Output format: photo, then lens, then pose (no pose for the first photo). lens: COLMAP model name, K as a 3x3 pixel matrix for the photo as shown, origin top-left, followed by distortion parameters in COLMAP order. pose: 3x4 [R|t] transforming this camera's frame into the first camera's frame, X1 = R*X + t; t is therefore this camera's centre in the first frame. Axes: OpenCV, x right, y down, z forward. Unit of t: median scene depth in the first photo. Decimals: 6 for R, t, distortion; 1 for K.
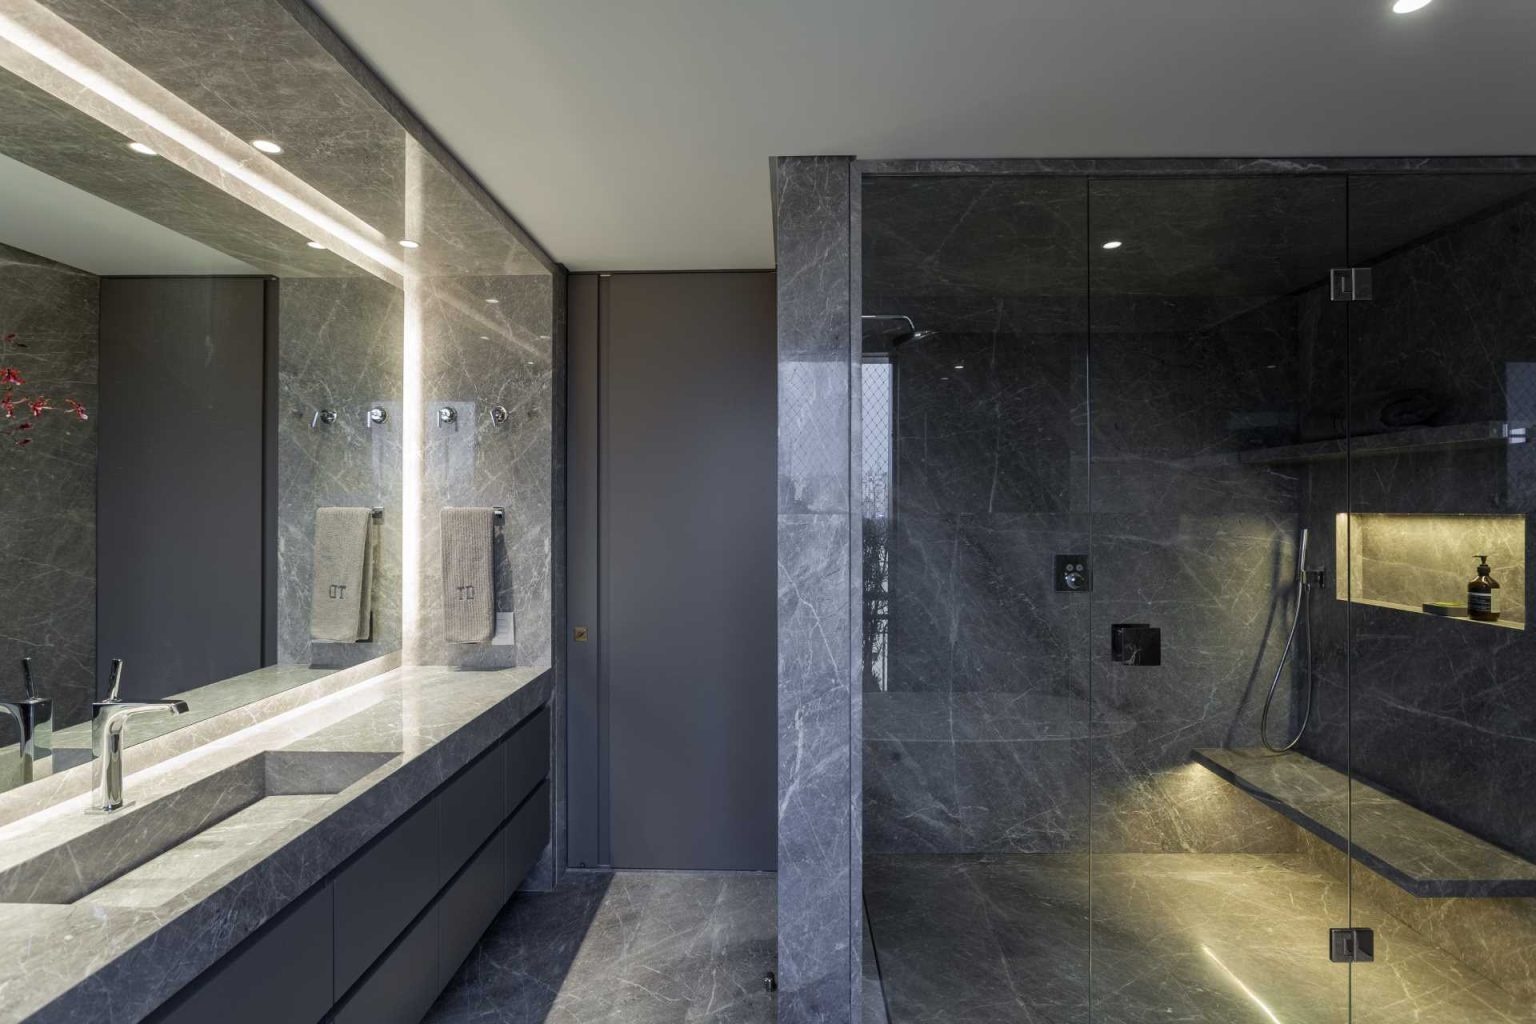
lens RADIAL K [[739.7, 0, 768.0], [0, 739.7, 512.0], [0, 0, 1]] dist [-0.001744, -0.000163]
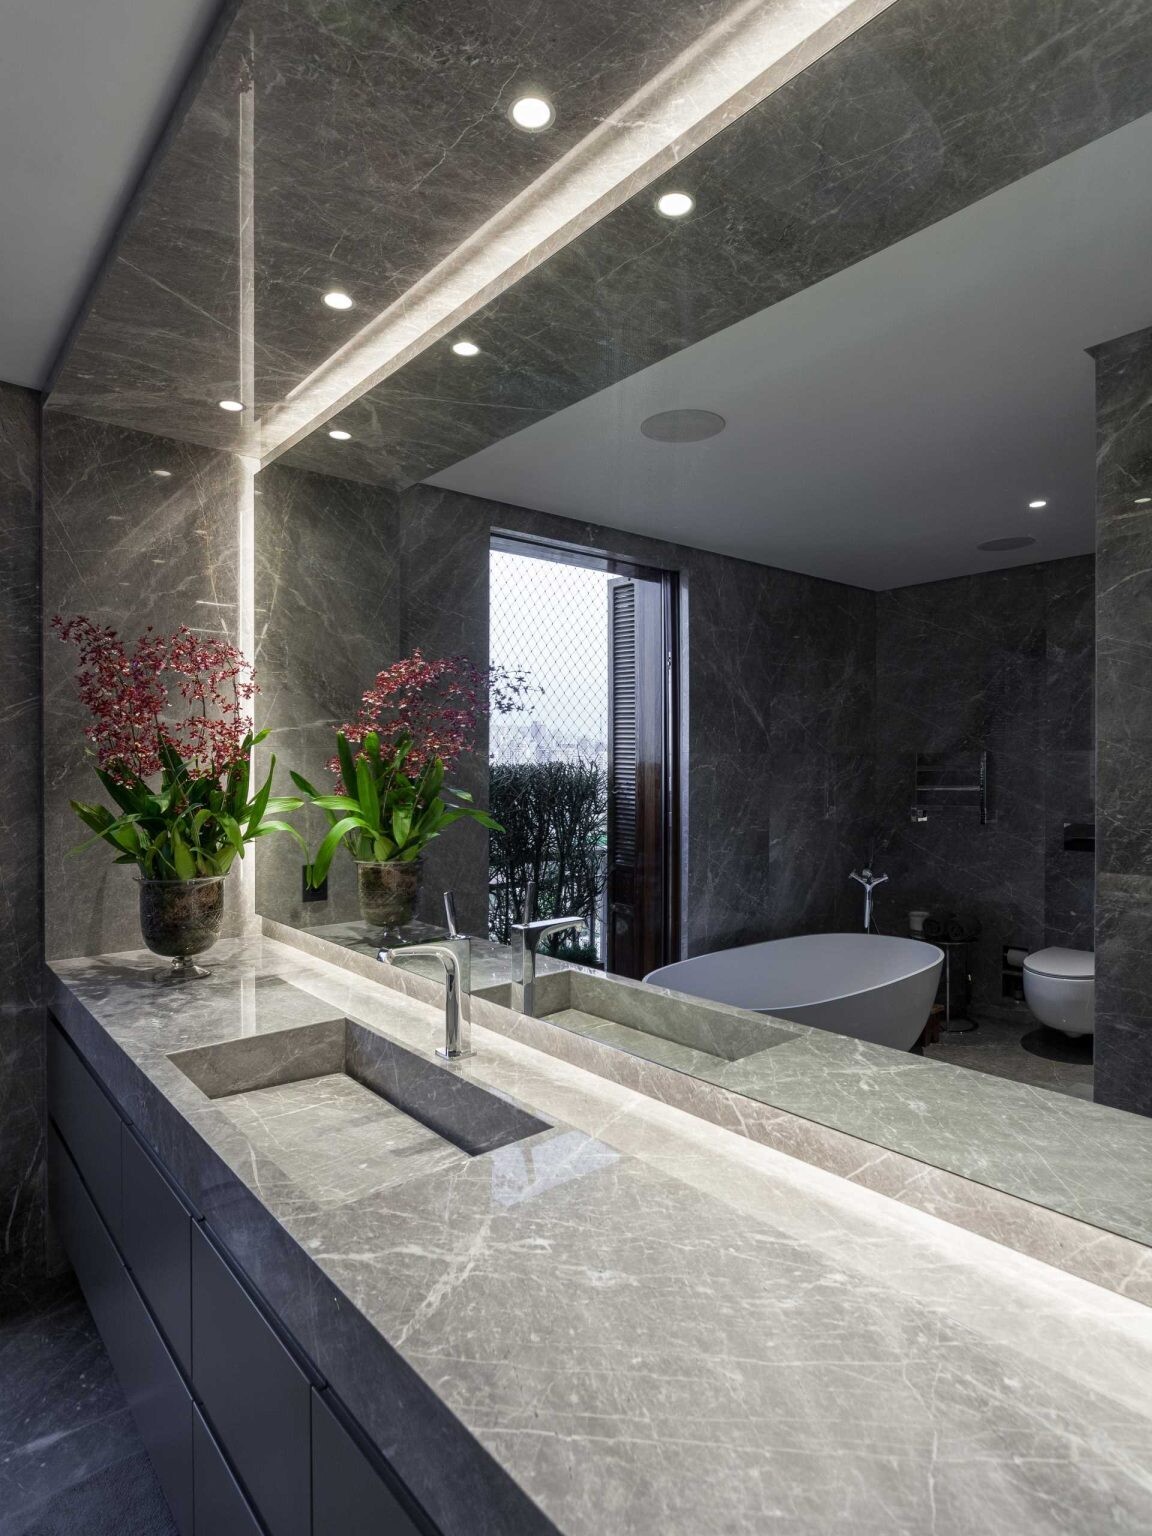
lens RADIAL K [[798.9, 0, 576.0], [0, 798.9, 768.0], [0, 0, 1]] dist [-0.000829, 0.000087]
pose [[-0.729573, 0.000879, -0.683902, -0.307323], [-0.005182, 0.999963, 0.006813, 0.039215], [0.683883, 0.008515, -0.729542, 1.742587]]
